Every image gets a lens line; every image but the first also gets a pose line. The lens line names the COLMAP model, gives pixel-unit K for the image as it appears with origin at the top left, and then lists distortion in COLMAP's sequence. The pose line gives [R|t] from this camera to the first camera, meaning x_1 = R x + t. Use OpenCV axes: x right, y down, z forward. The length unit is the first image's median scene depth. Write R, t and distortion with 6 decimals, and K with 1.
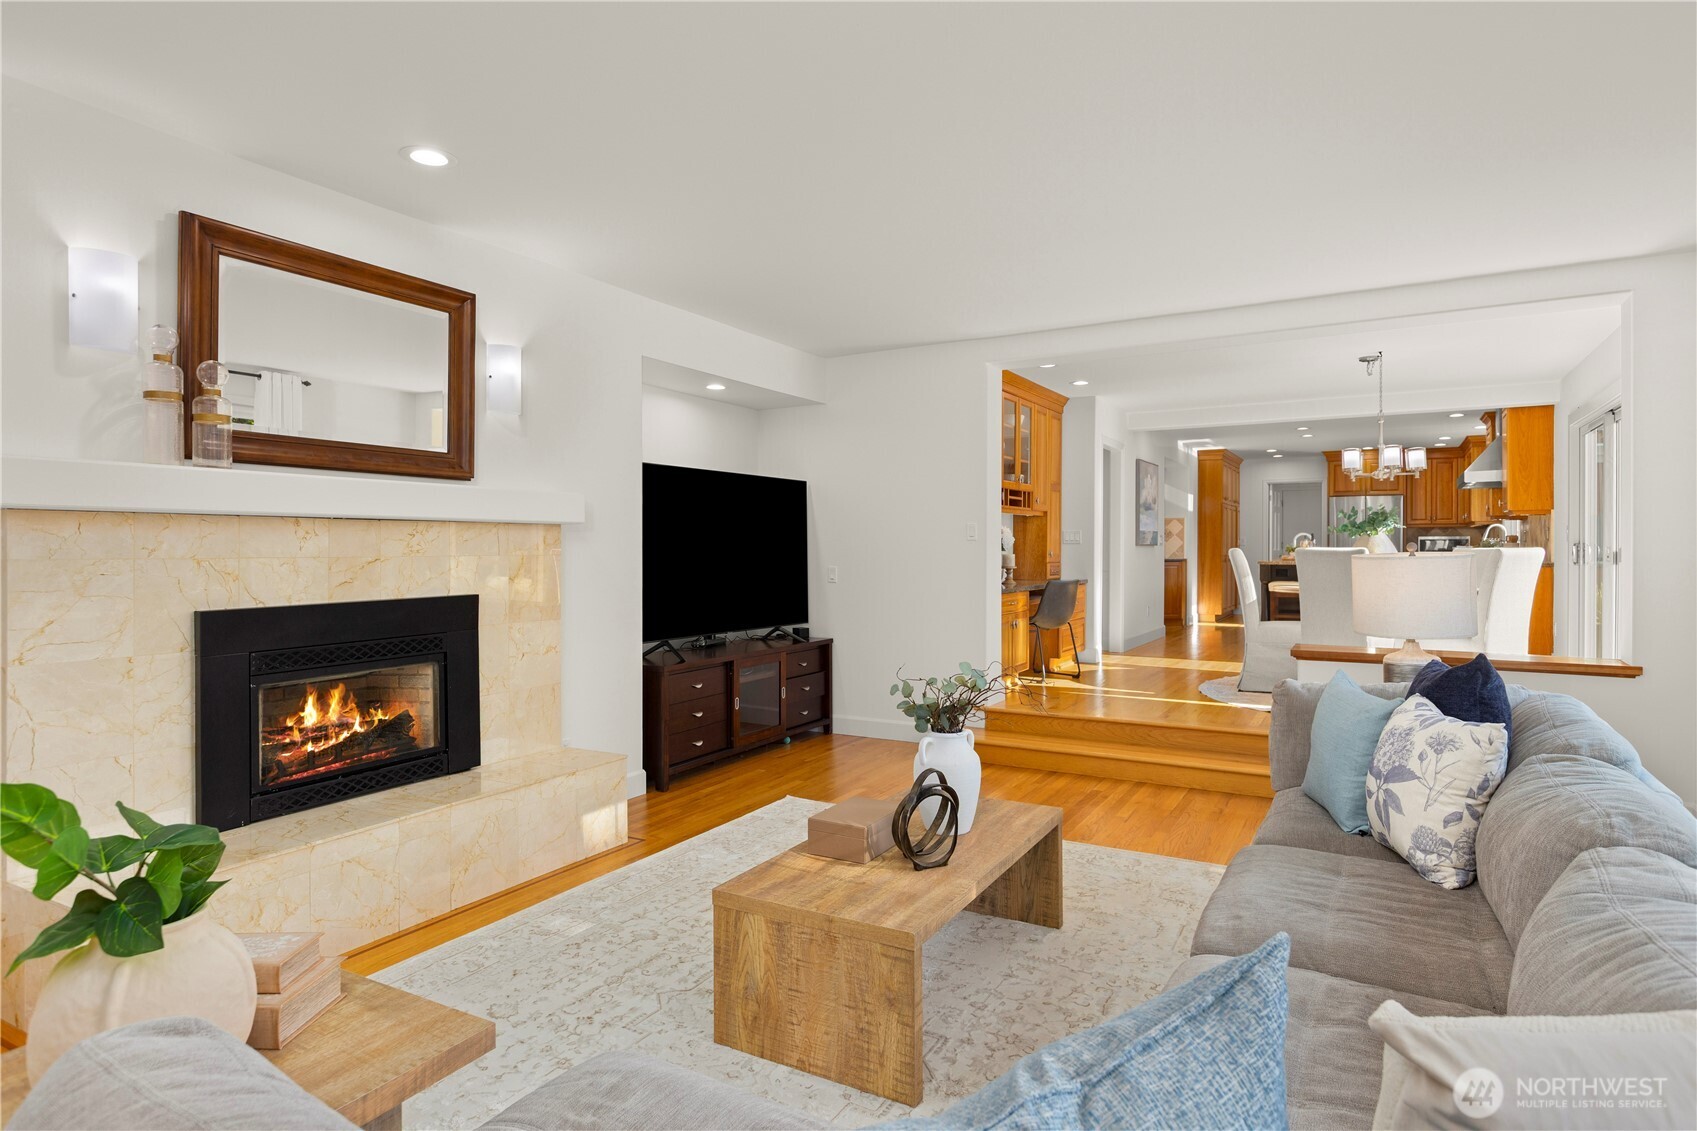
lens RADIAL K [[920.6, 0, 848.1], [0, 920.6, 557.2], [0, 0, 1]] dist [0.000059, 0.000007]
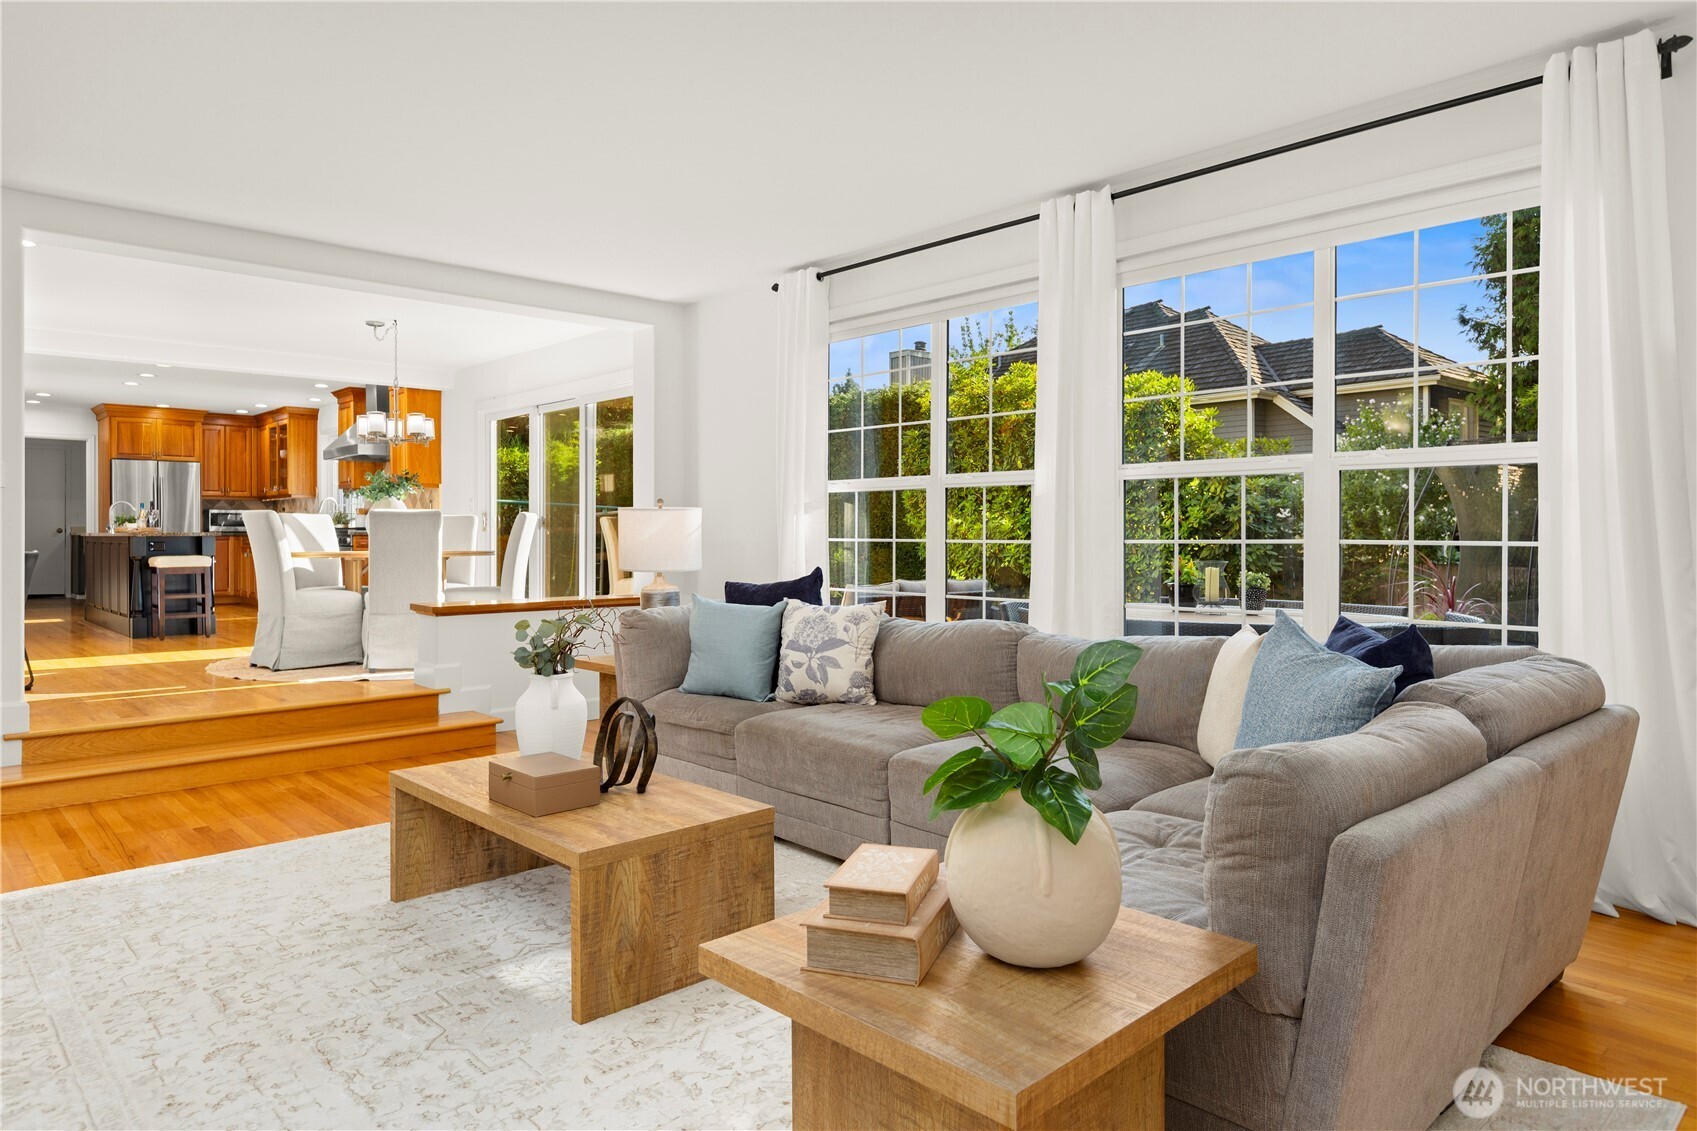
lens RADIAL K [[1075.1, 0, 849.0], [0, 1075.1, 555.1], [0, 0, 1]] dist [0.000907, -0.000139]
pose [[0.281686, -0.016818, 0.959359, -1.087335], [0.009957, 0.999844, 0.014604, 0.062861], [-0.959455, 0.005438, 0.281810, 0.469202]]
